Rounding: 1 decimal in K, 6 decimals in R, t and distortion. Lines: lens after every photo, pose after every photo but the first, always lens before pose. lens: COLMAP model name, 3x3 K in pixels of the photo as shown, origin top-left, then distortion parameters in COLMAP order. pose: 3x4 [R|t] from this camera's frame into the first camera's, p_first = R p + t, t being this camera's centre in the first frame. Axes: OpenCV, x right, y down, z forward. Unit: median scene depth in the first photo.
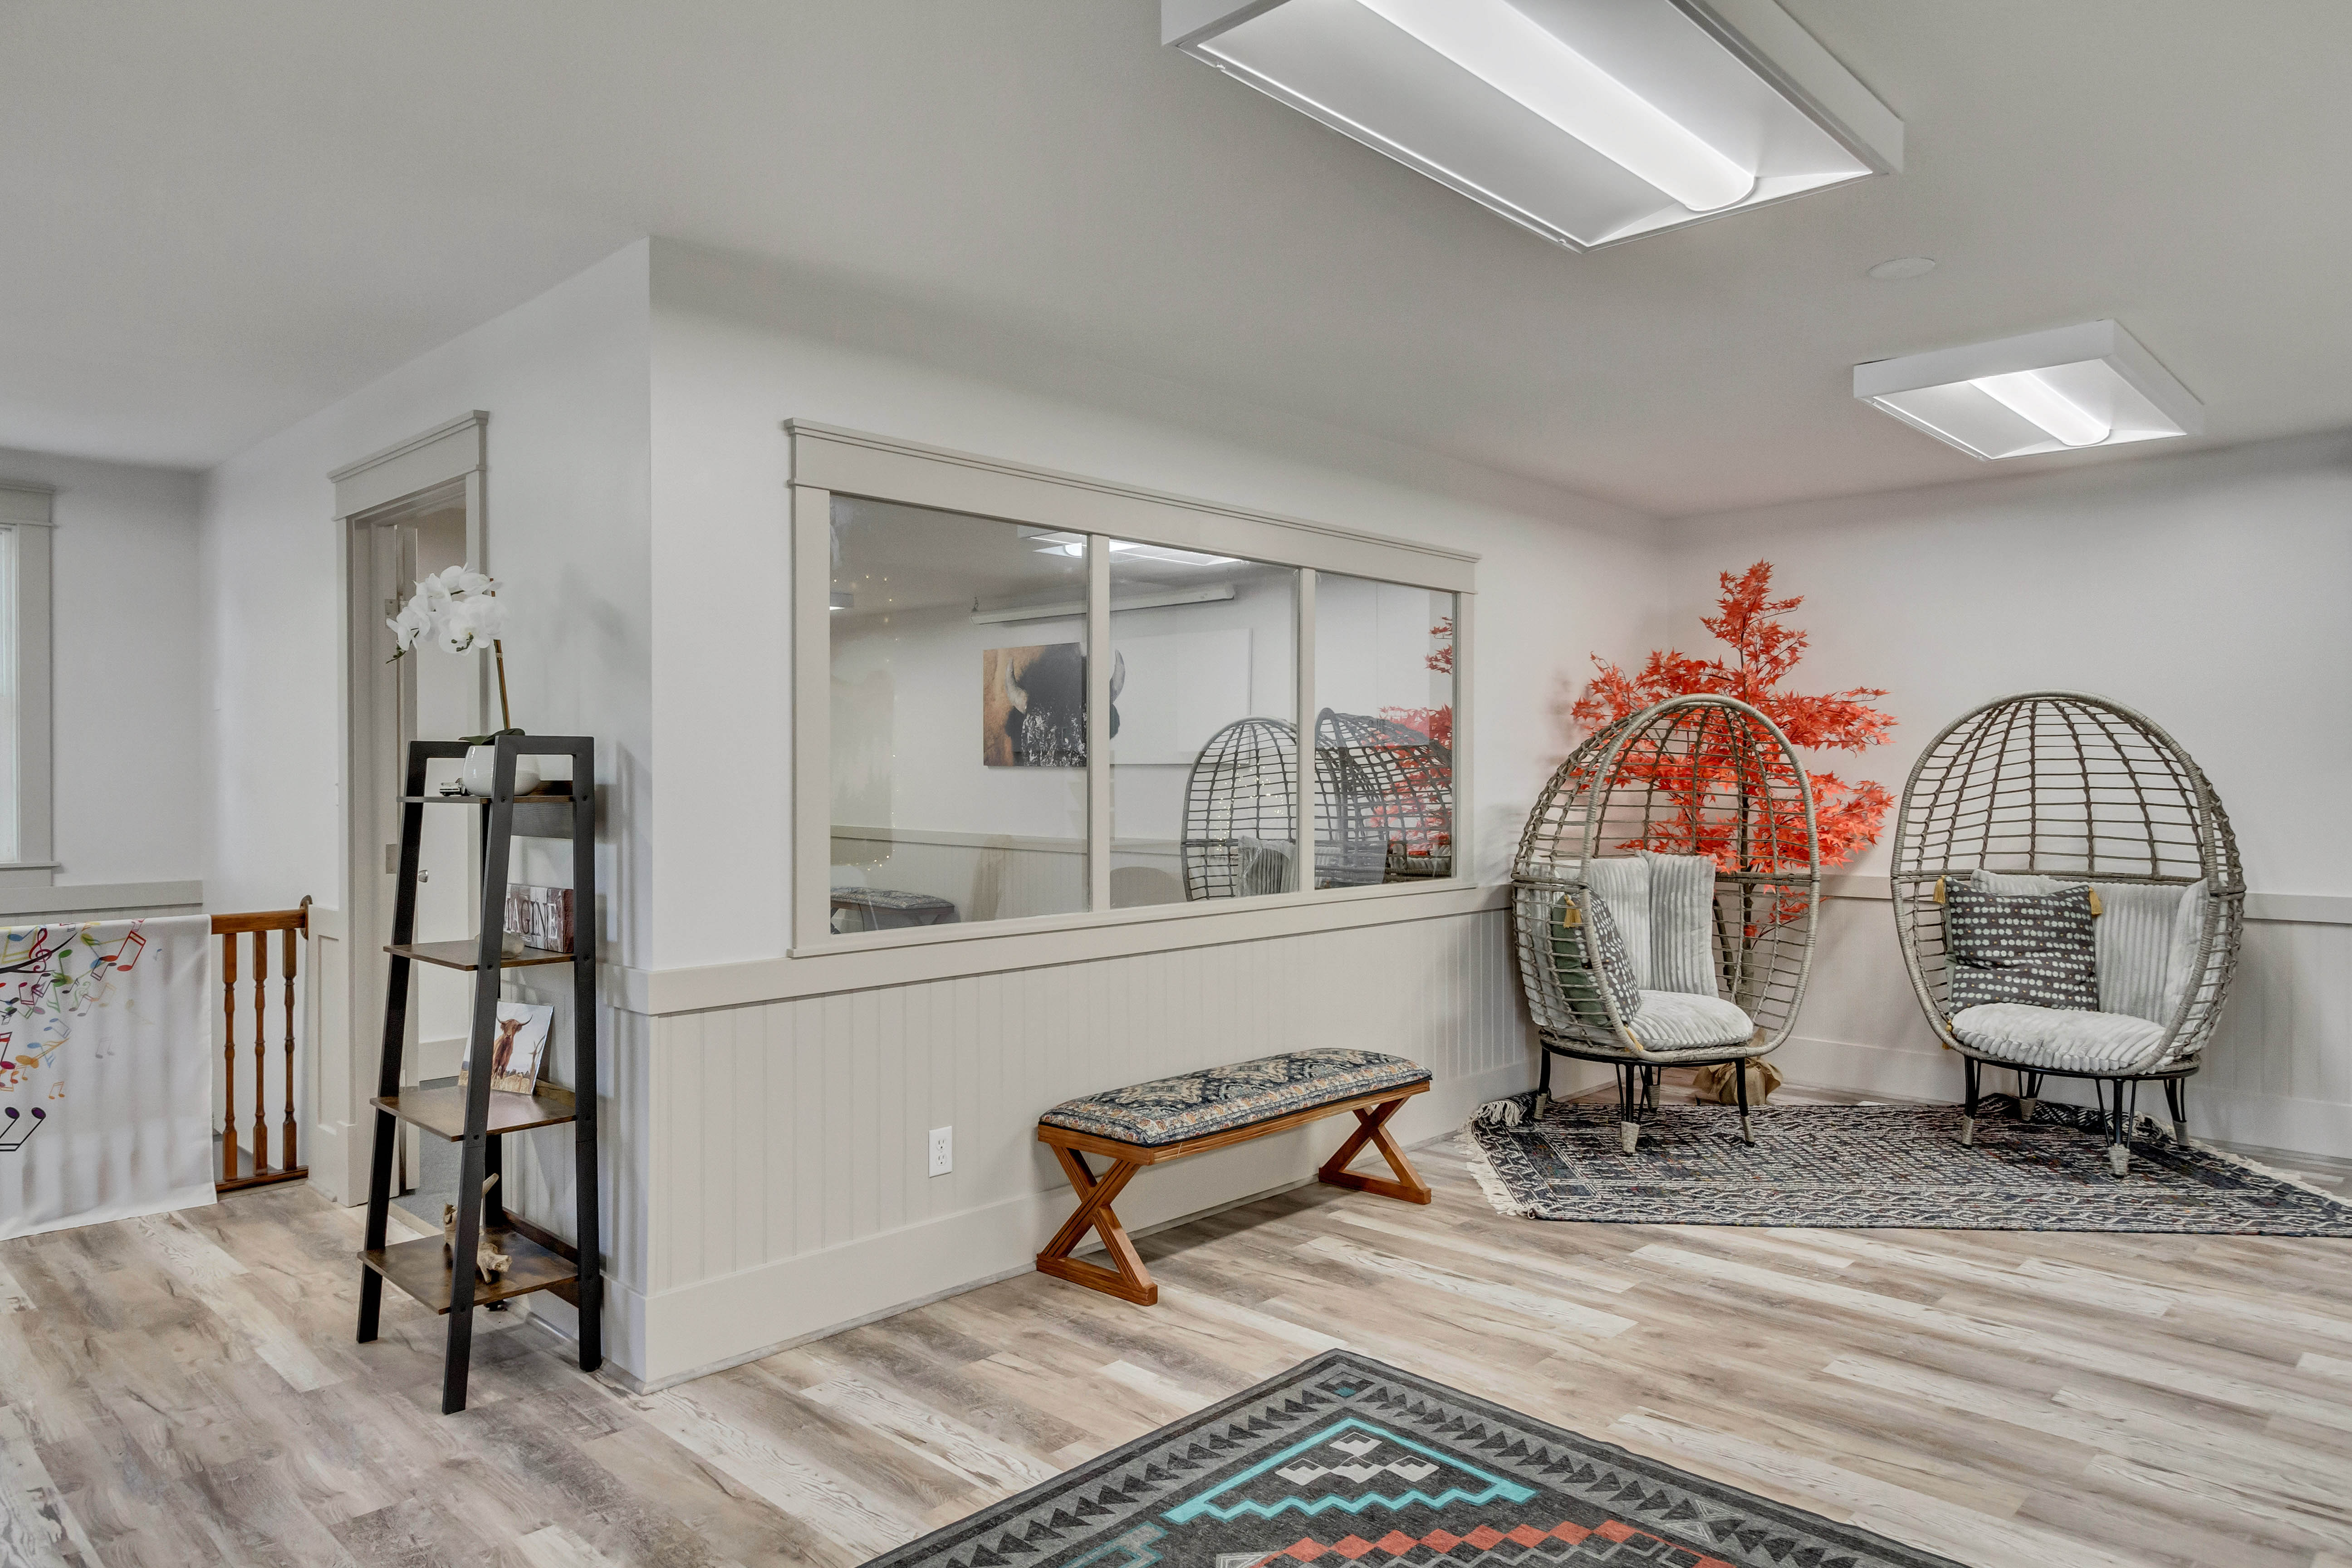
lens RADIAL K [[1488.6, 0, 1184.8], [0, 1488.6, 778.3], [0, 0, 1]] dist [0.030842, -0.001899]
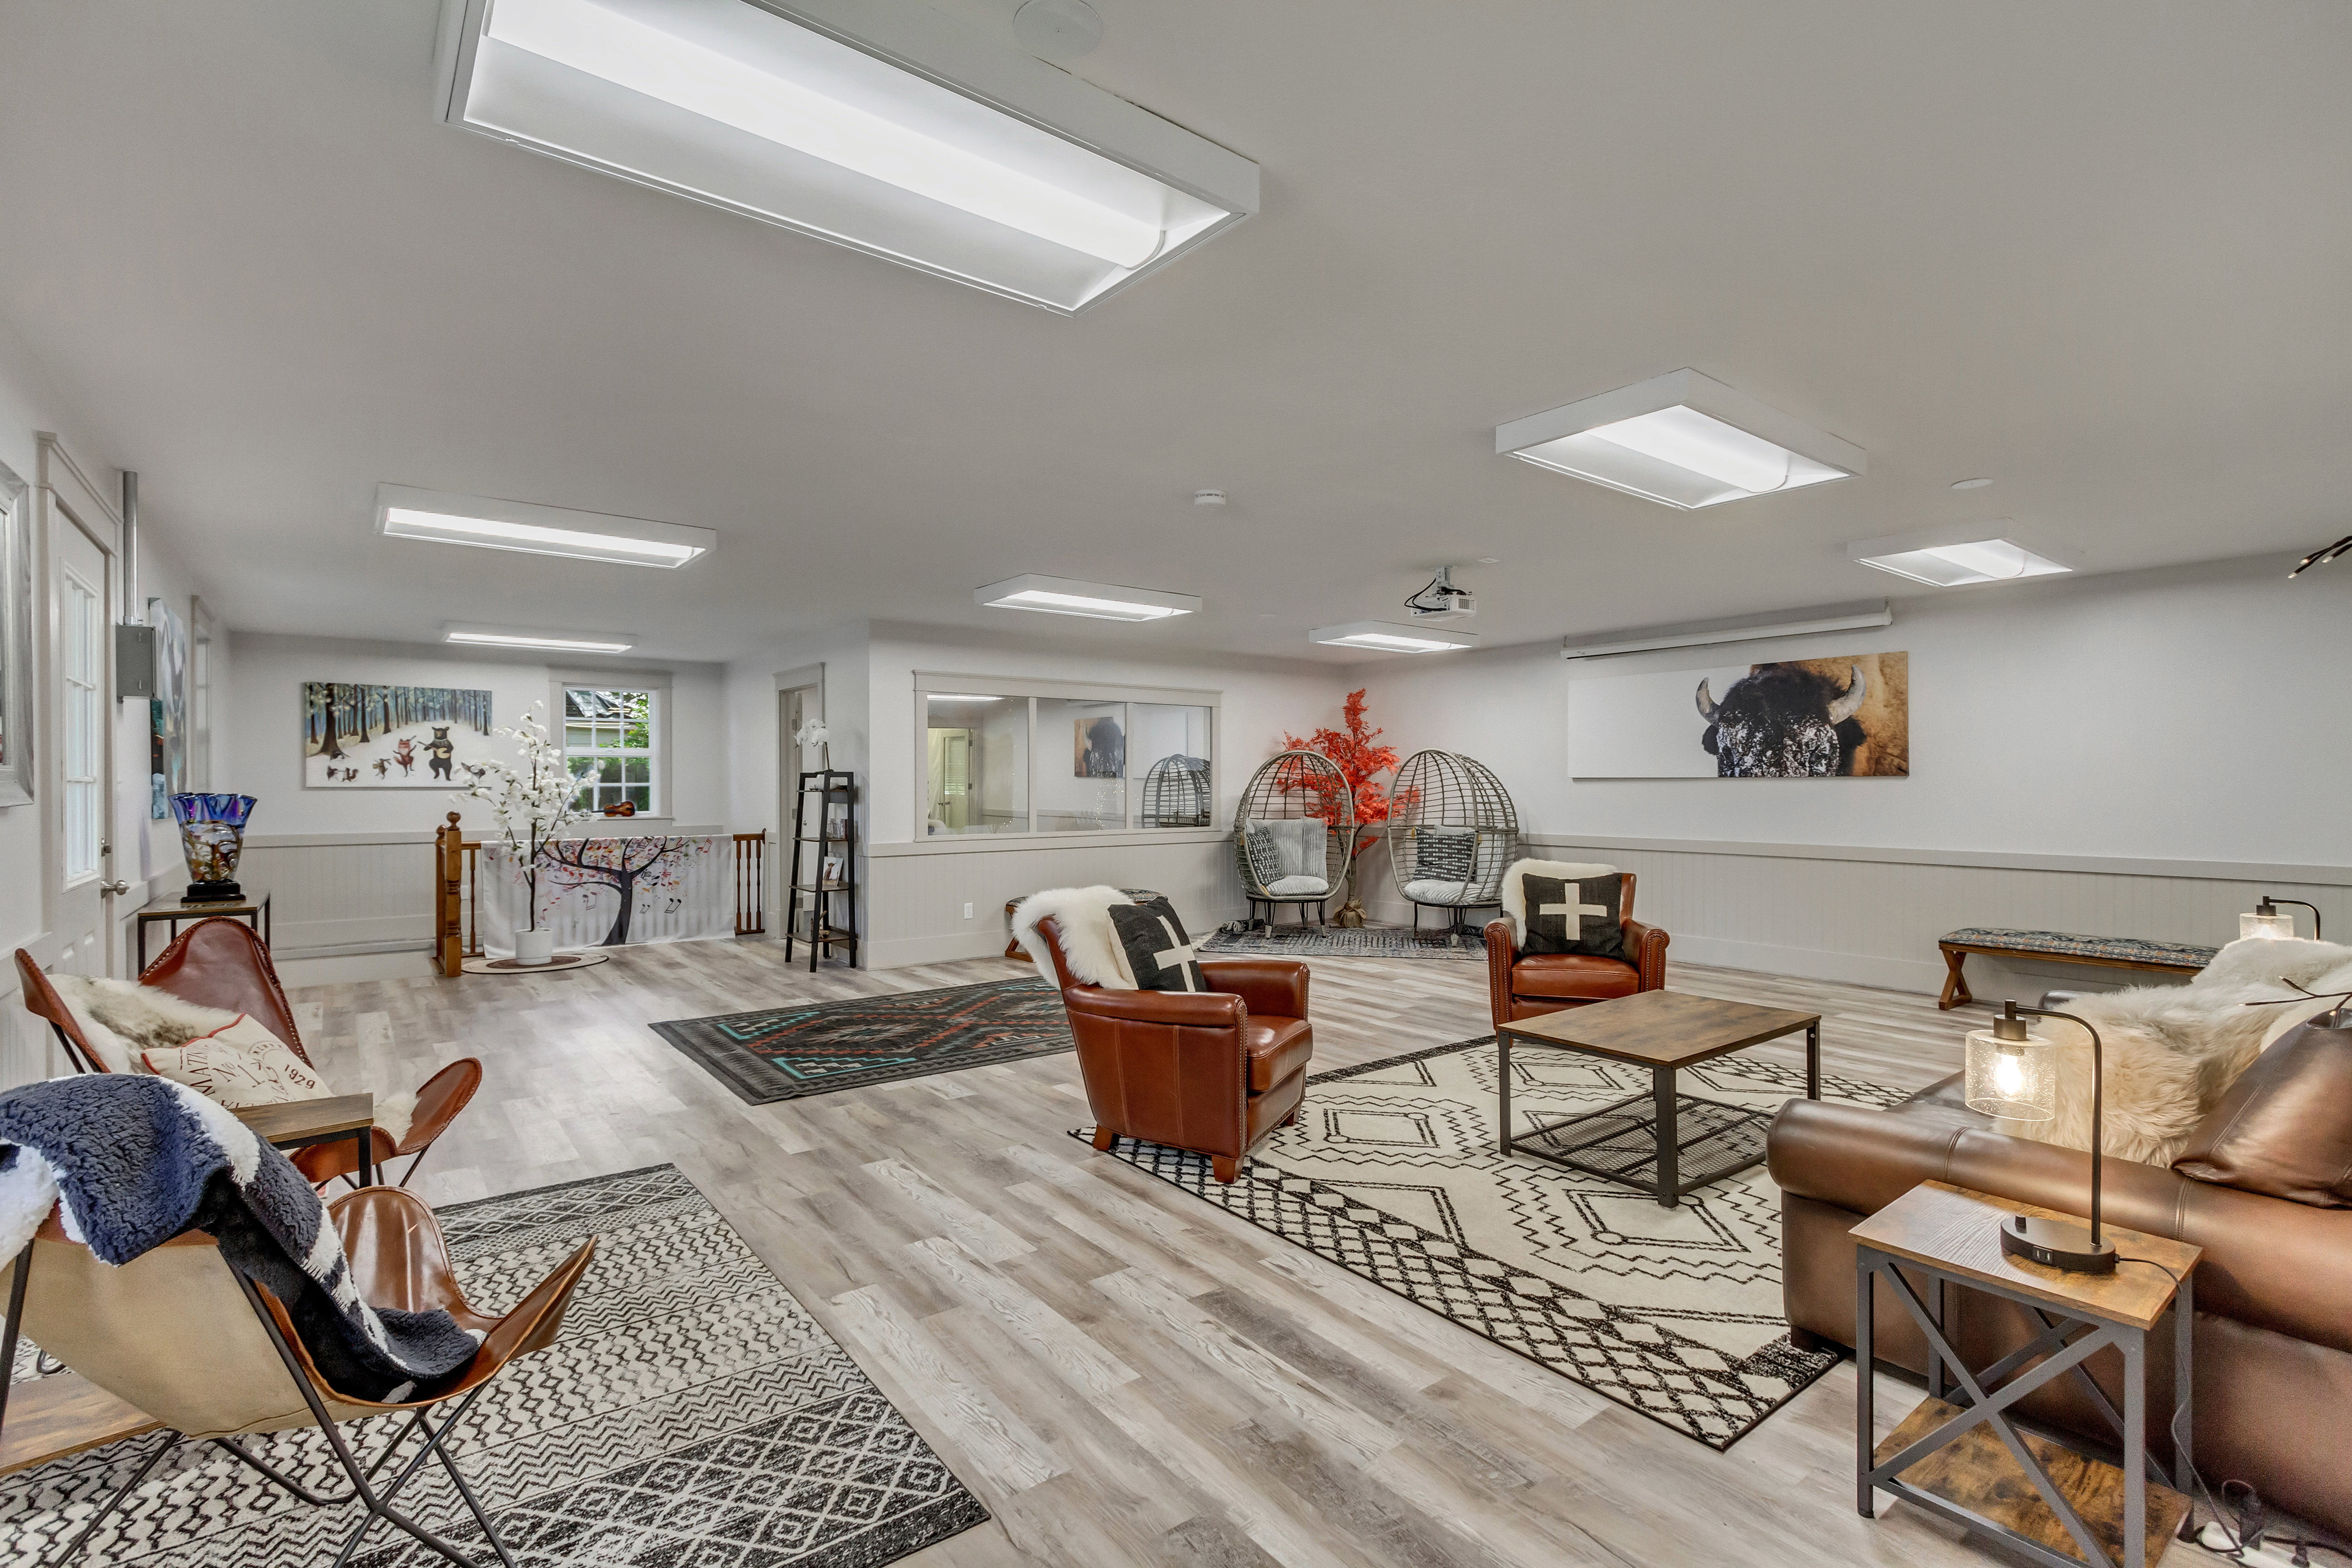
lens RADIAL K [[1077.8, 0, 1163.3], [0, 1077.8, 785.5], [0, 0, 1]] dist [0.054093, 0.000236]
pose [[0.988178, 0.001978, -0.153299, 0.467142], [-0.001578, 0.999995, 0.002730, -0.004051], [0.153304, -0.002456, 0.988176, -0.903478]]
